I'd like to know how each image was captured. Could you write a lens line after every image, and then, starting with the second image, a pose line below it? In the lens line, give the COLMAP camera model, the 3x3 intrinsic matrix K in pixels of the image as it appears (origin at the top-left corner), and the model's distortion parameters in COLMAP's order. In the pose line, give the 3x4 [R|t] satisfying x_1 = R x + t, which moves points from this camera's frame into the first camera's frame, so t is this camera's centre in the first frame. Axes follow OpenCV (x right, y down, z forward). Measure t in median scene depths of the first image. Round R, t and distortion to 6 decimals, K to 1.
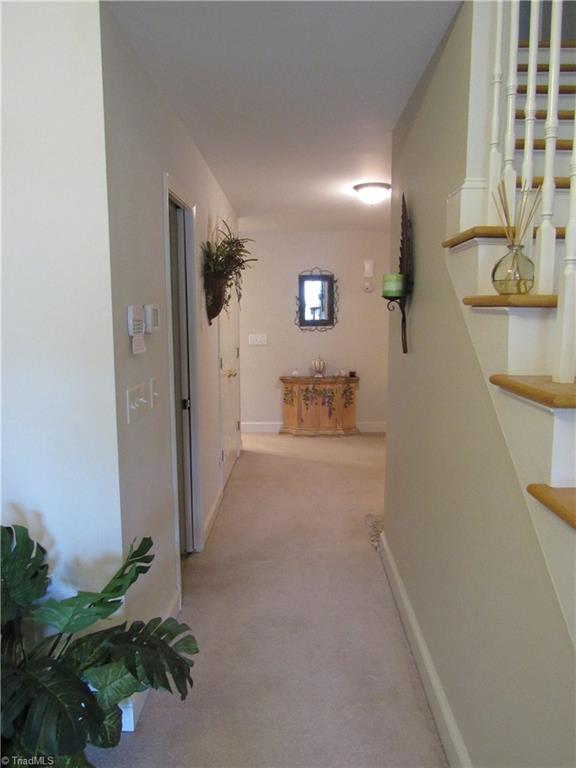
lens RADIAL K [[552.6, 0, 287.3], [0, 552.6, 384.3], [0, 0, 1]] dist [-0.024129, 0.002739]
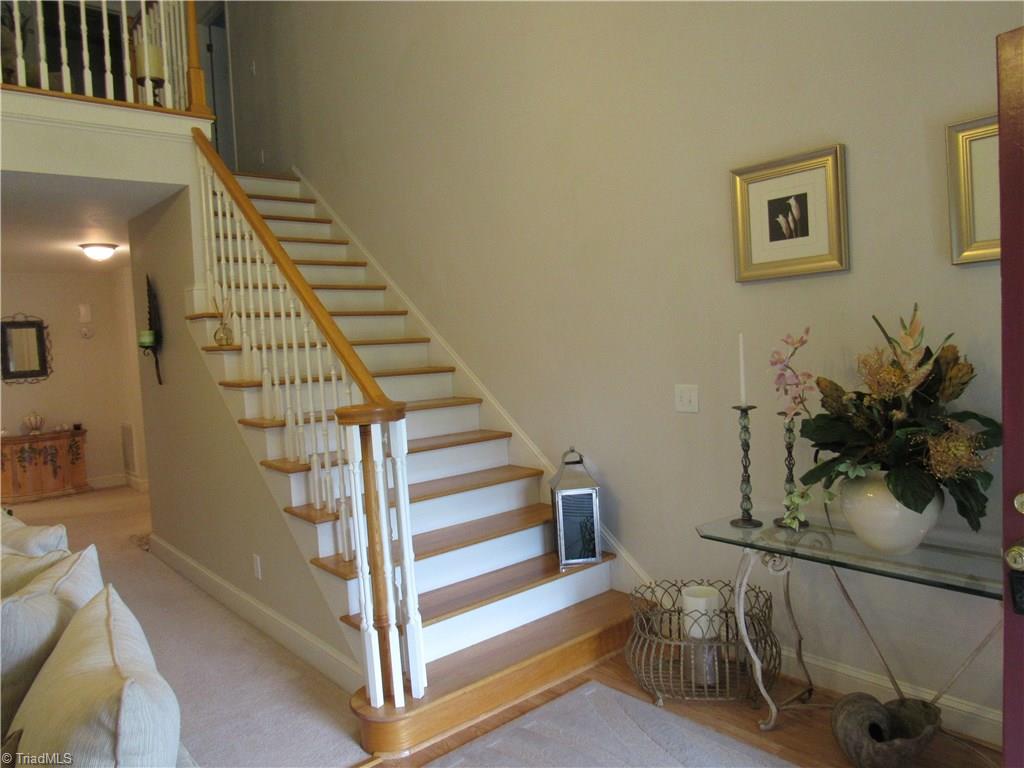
lens RADIAL K [[736.8, 0, 512.2], [0, 736.8, 380.8], [0, 0, 1]] dist [-0.024129, 0.002739]
pose [[0.747977, -0.075138, 0.659457, -0.138766], [0.133576, 0.990284, -0.038674, 0.050217], [-0.650144, 0.117015, 0.750746, -0.397073]]
